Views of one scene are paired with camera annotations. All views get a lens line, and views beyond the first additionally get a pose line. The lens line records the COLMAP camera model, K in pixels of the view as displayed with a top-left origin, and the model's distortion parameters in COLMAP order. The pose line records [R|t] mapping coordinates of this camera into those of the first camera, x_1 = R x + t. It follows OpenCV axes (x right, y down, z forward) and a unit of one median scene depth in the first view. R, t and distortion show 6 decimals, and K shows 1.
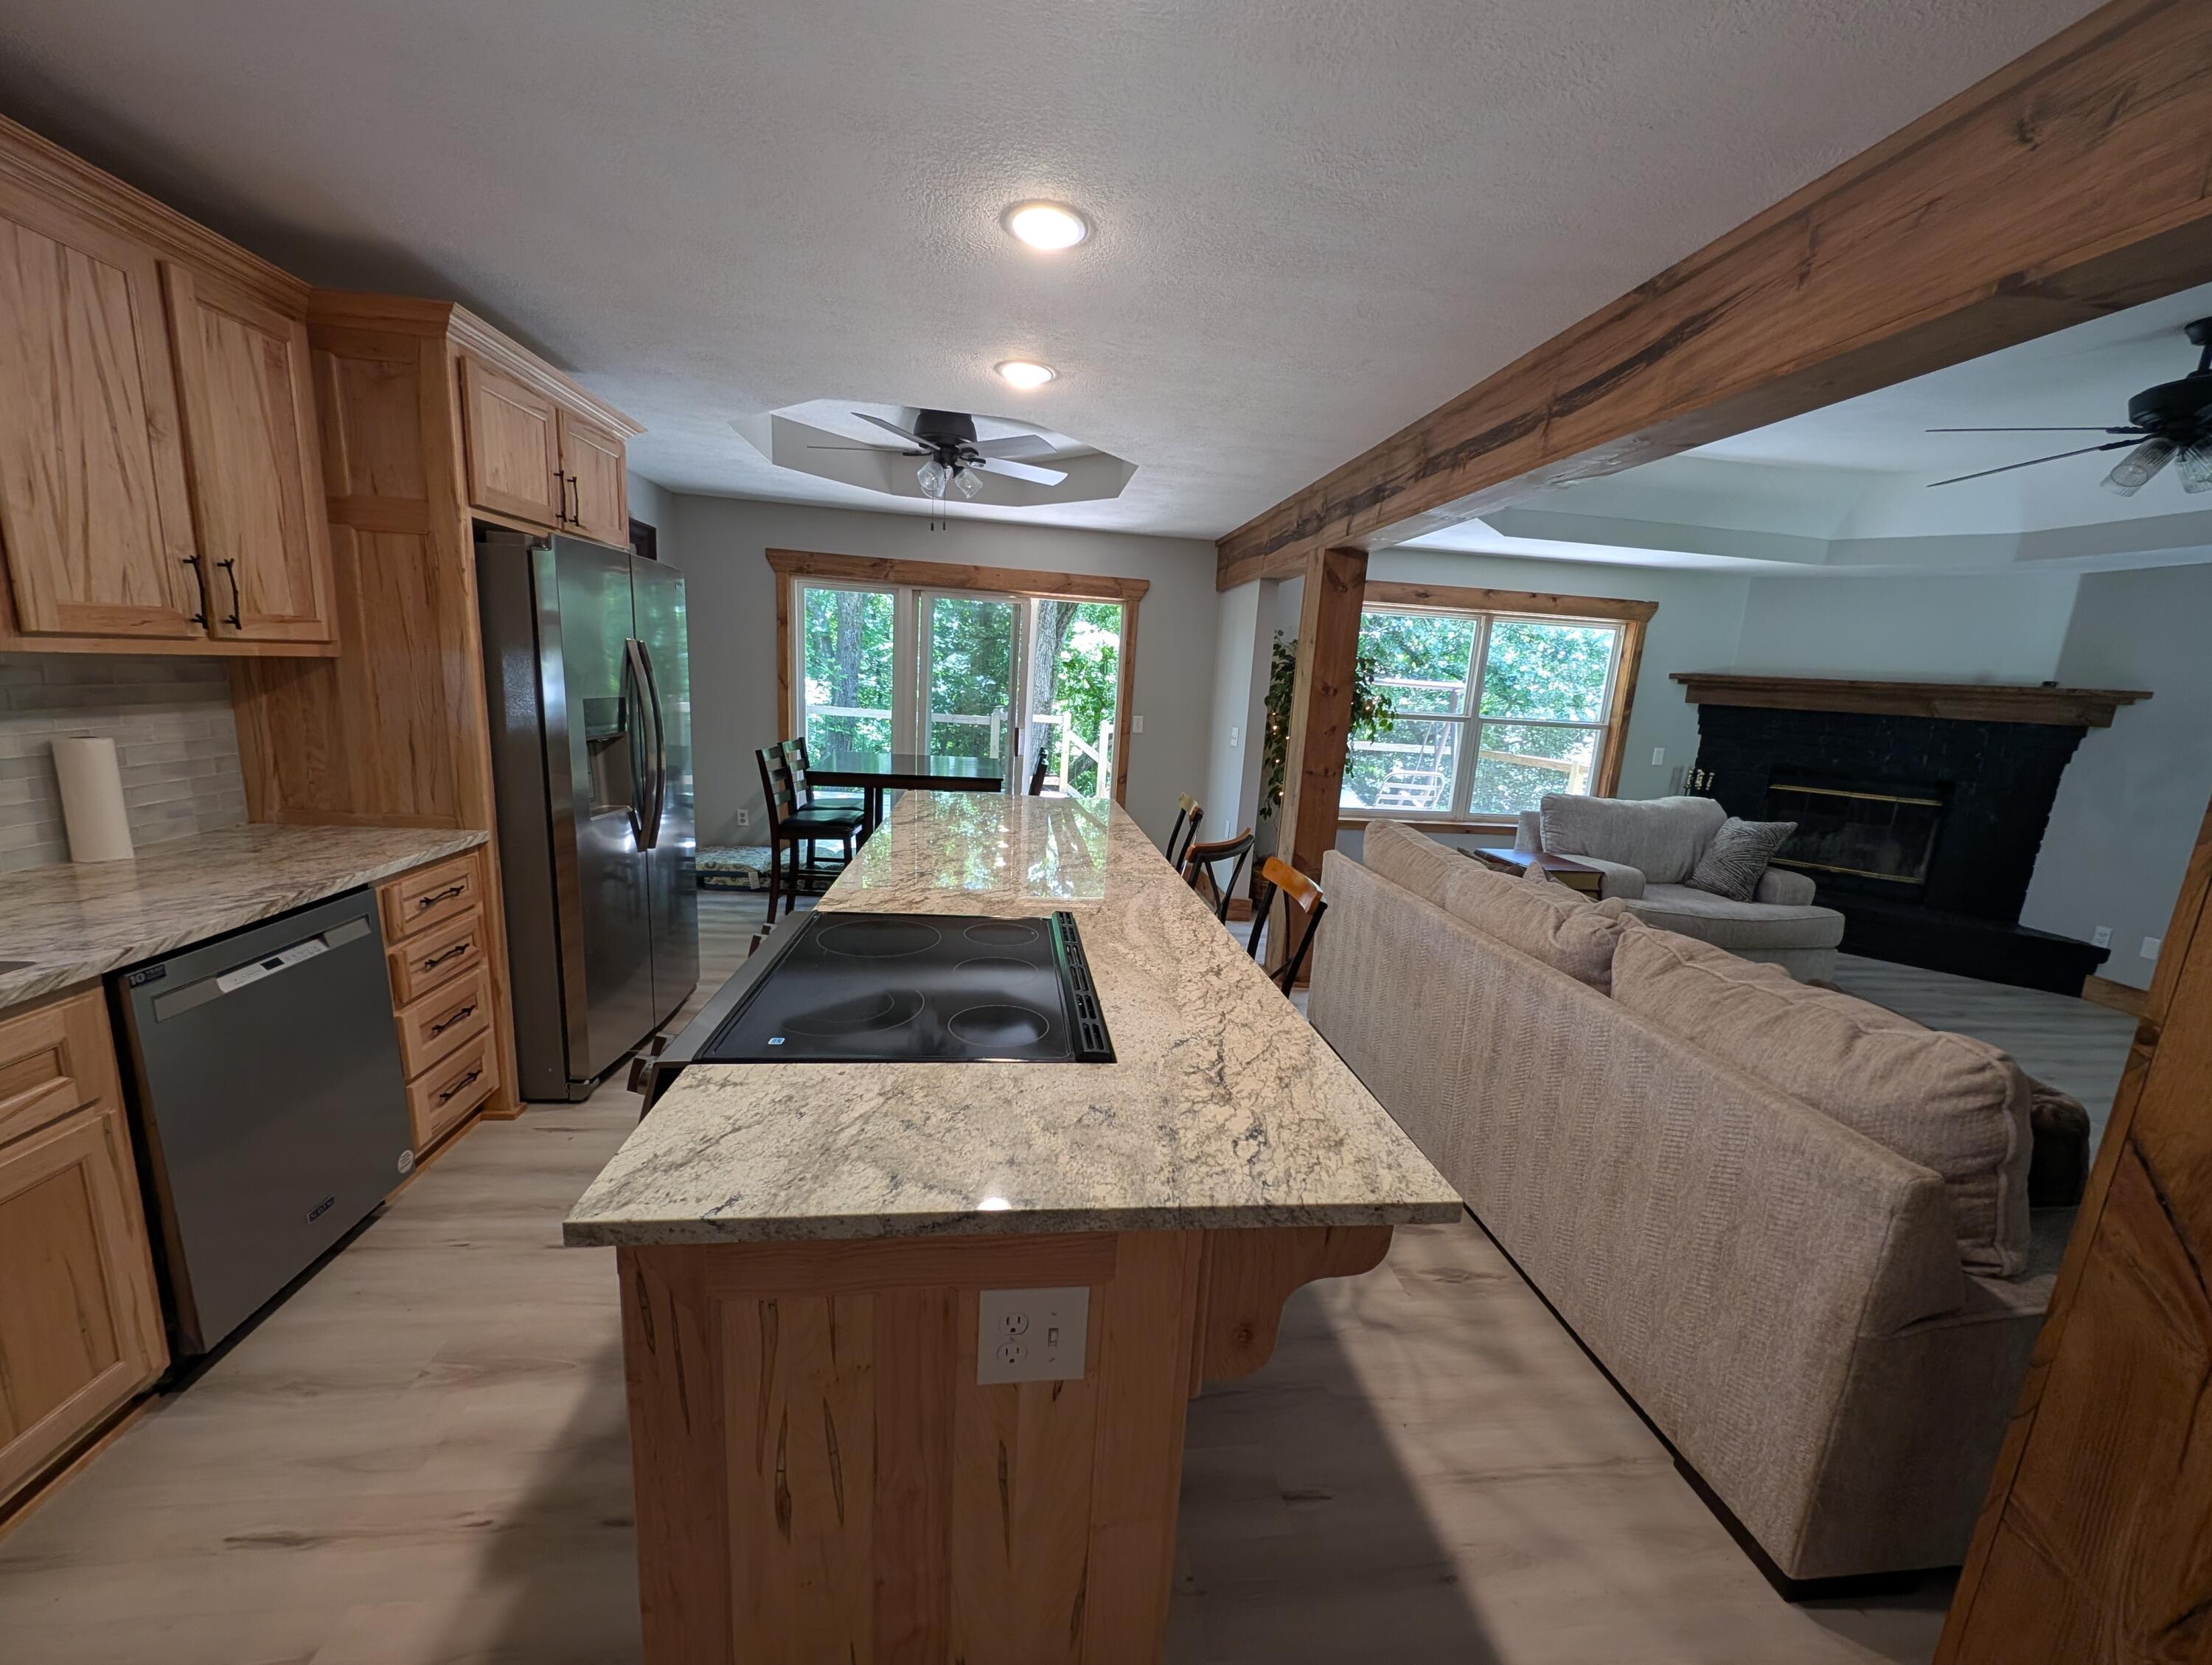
lens RADIAL K [[836.6, 0, 1106.0], [0, 836.6, 832.5], [0, 0, 1]] dist [0.014971, -0.000066]
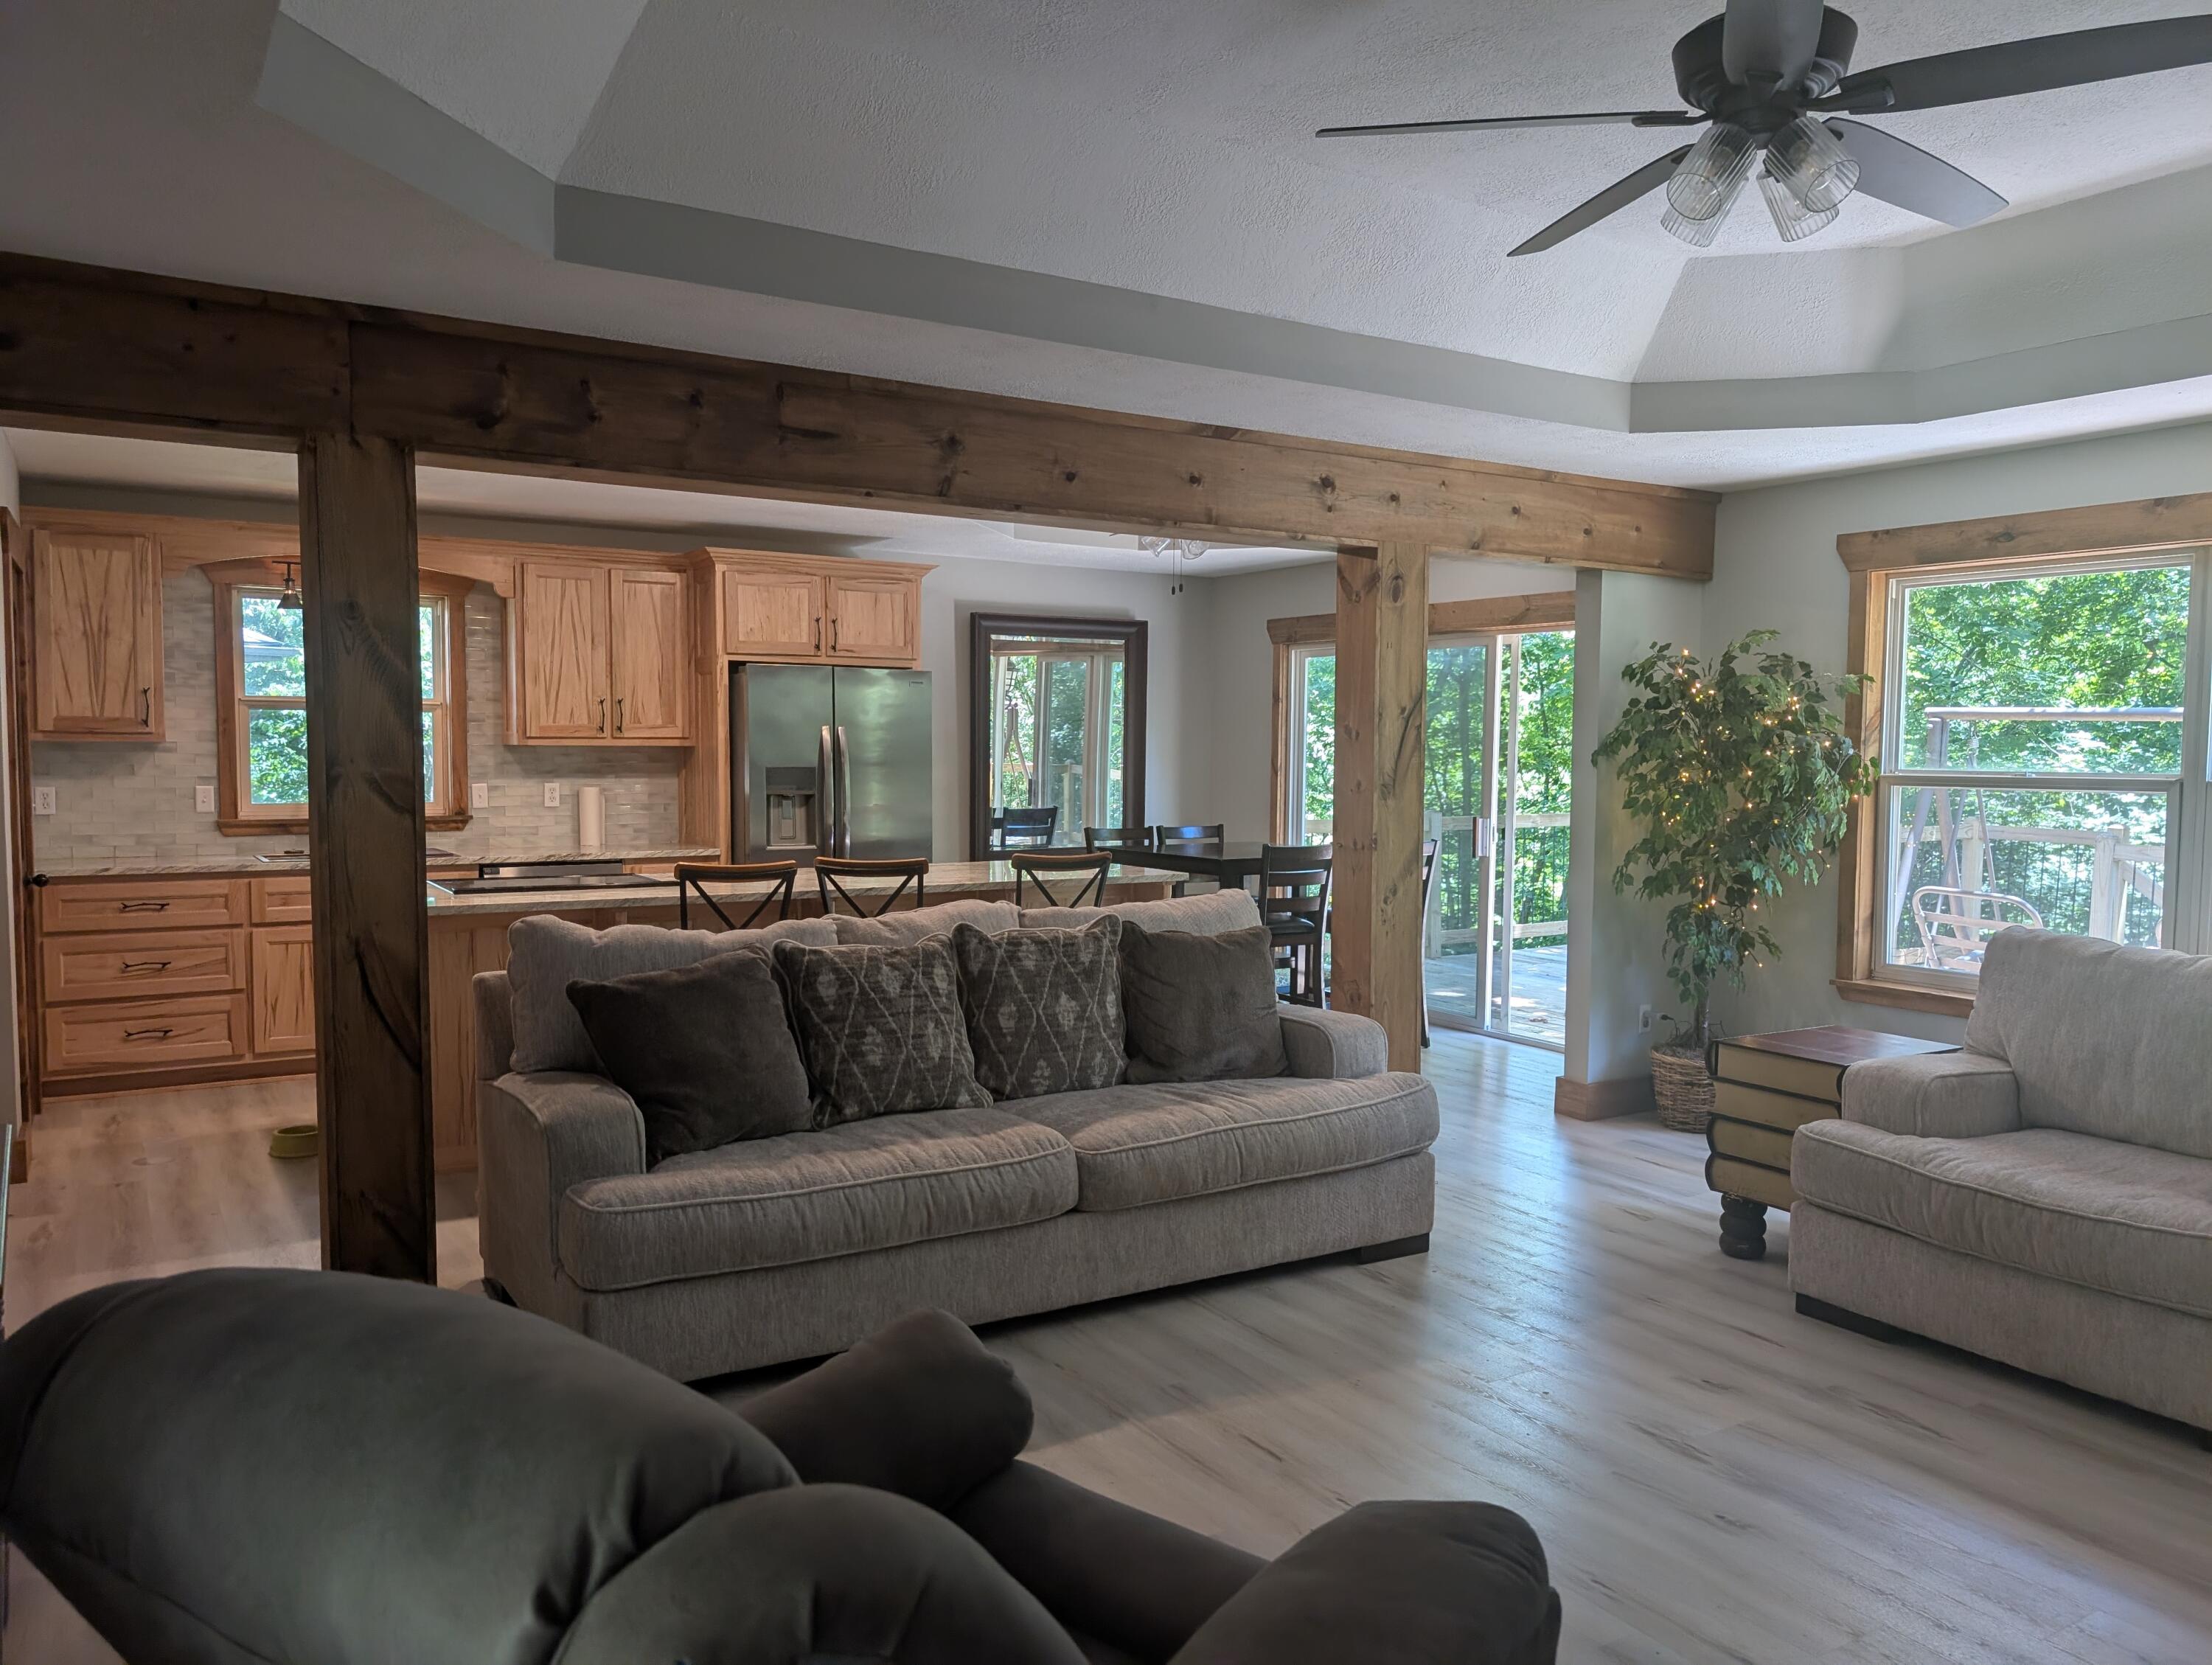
lens RADIAL K [[1619.0, 0, 1107.8], [0, 1619.0, 826.7], [0, 0, 1]] dist [0.046819, -0.010753]
pose [[0.427355, -0.008930, -0.904040, 1.061918], [-0.150831, 0.985233, -0.081032, 0.042722], [0.891413, 0.170987, 0.419698, 0.164018]]
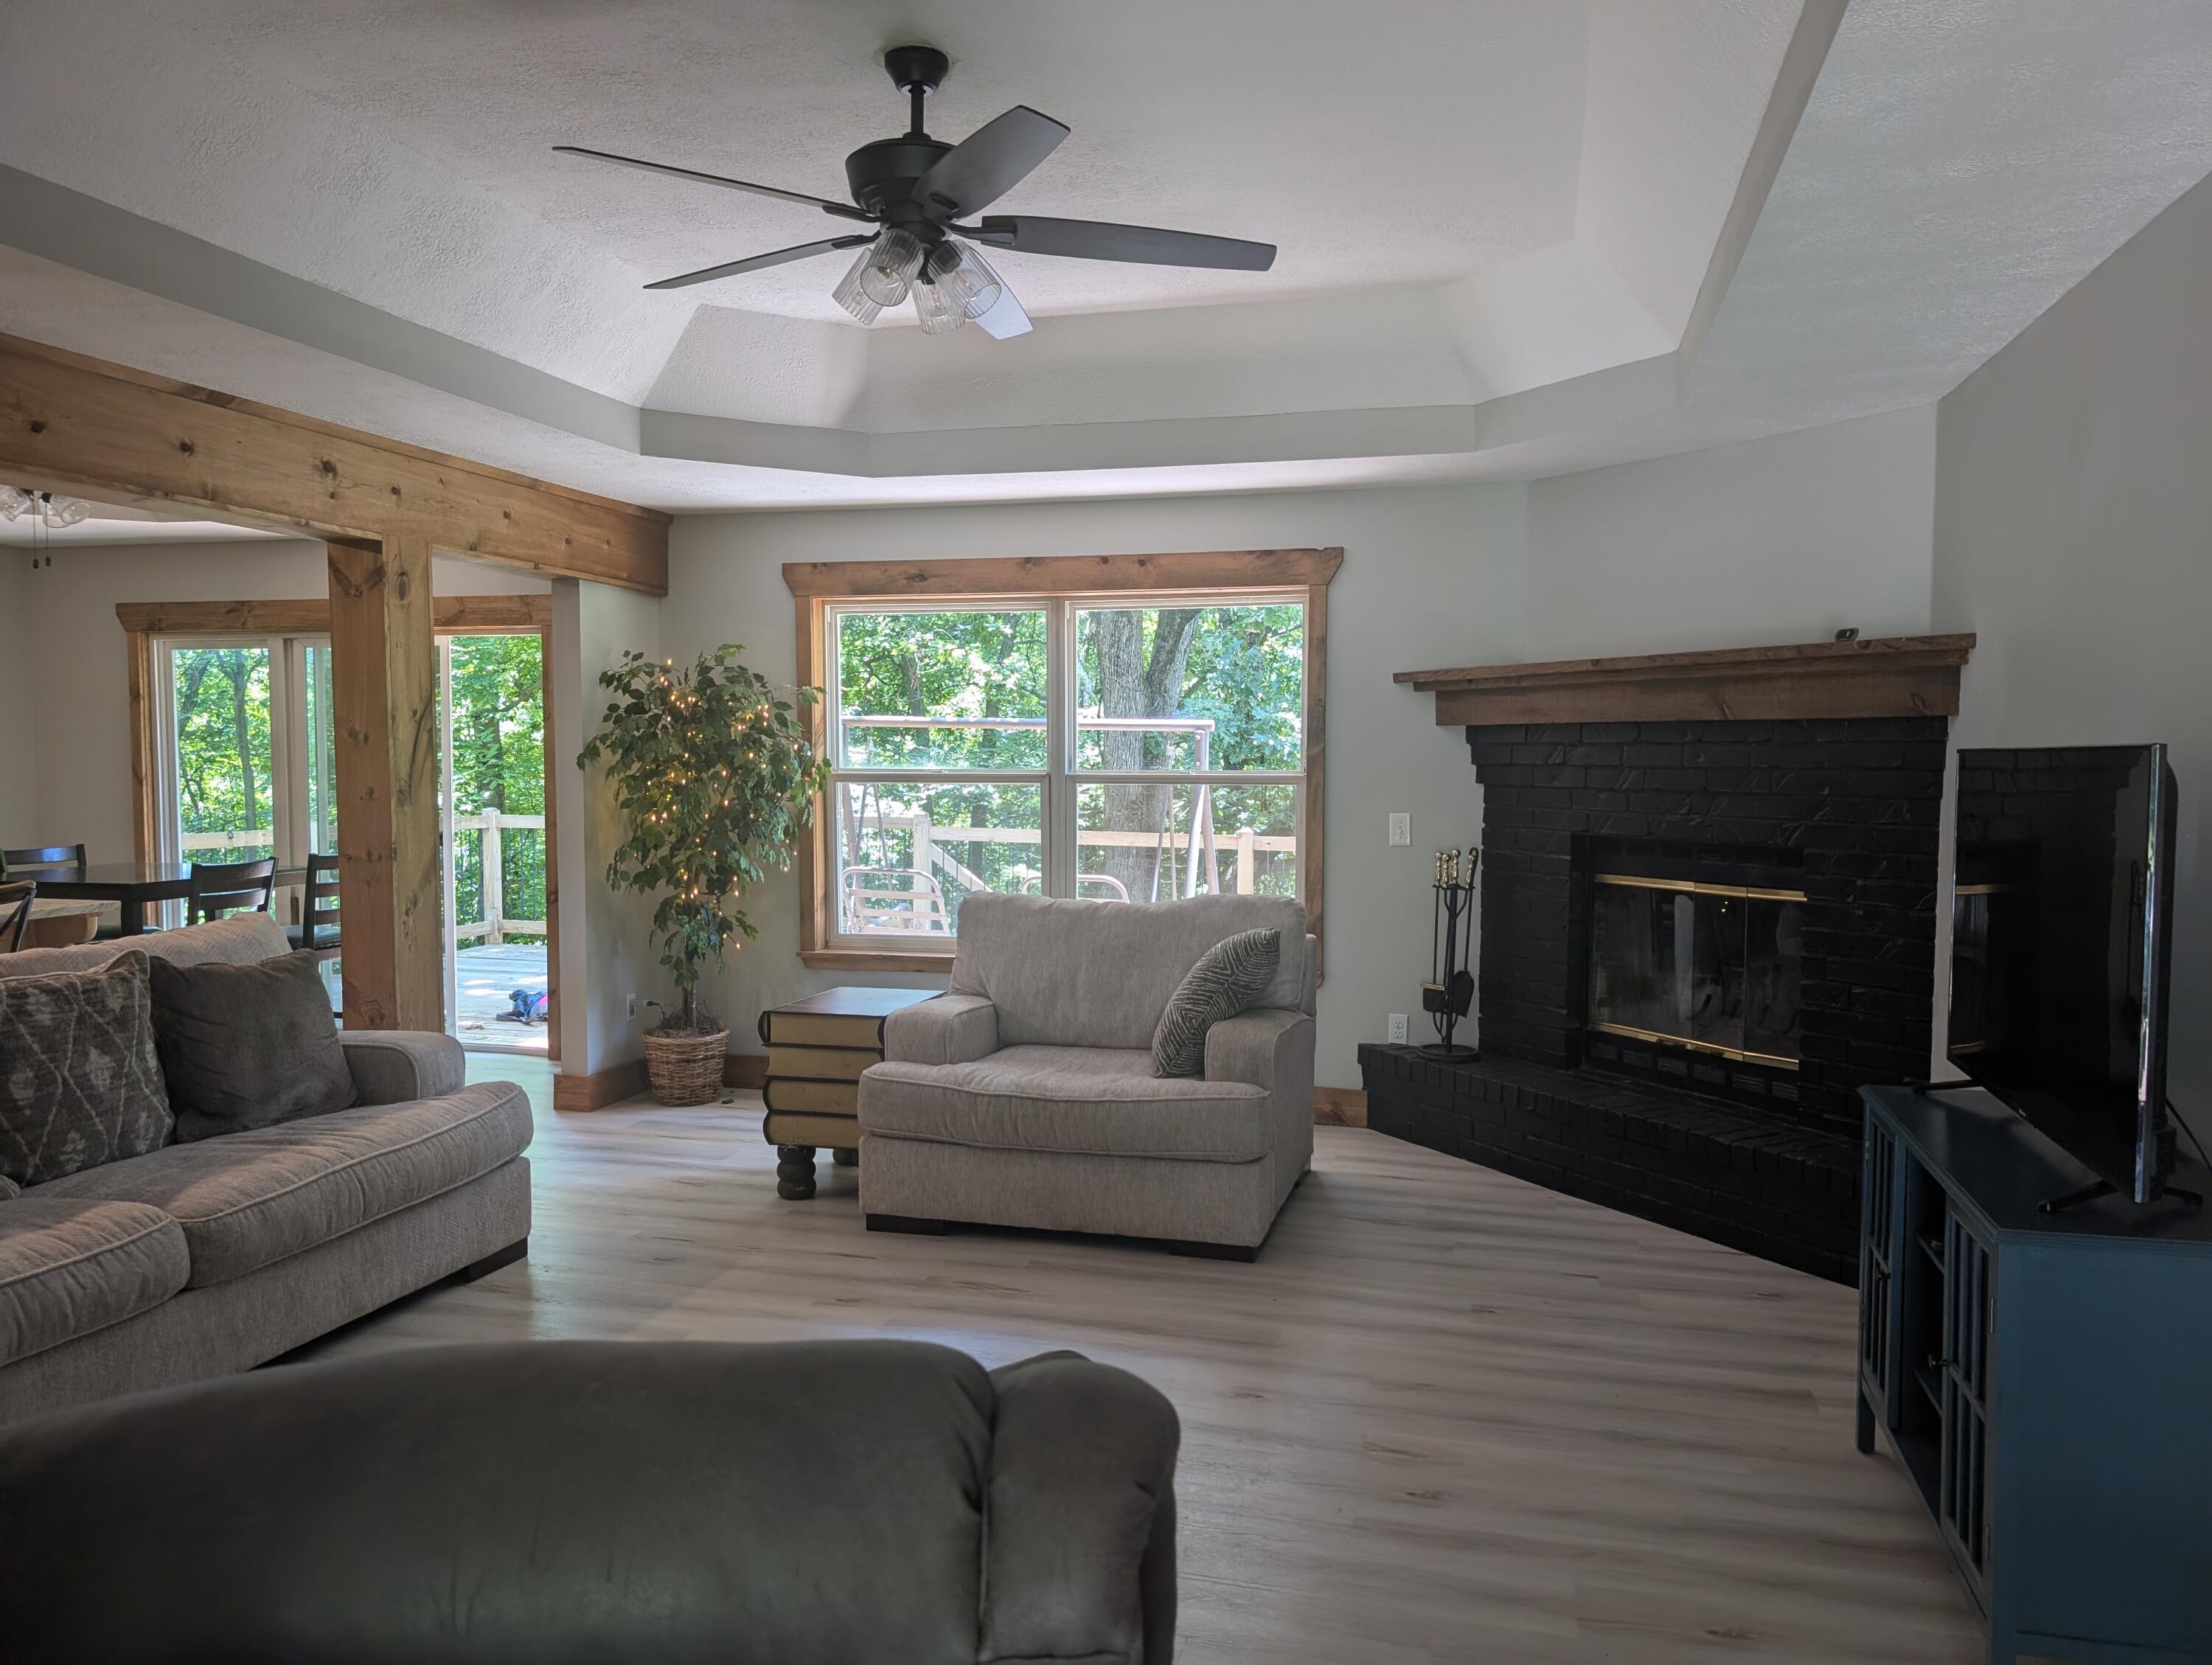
lens RADIAL K [[1619.0, 0, 1107.8], [0, 1619.0, 826.7], [0, 0, 1]] dist [0.046819, -0.010753]
pose [[0.924089, -0.041567, -0.379909, 0.976025], [-0.016080, 0.988959, -0.147318, 0.066084], [0.381838, 0.142244, 0.913218, 0.014081]]
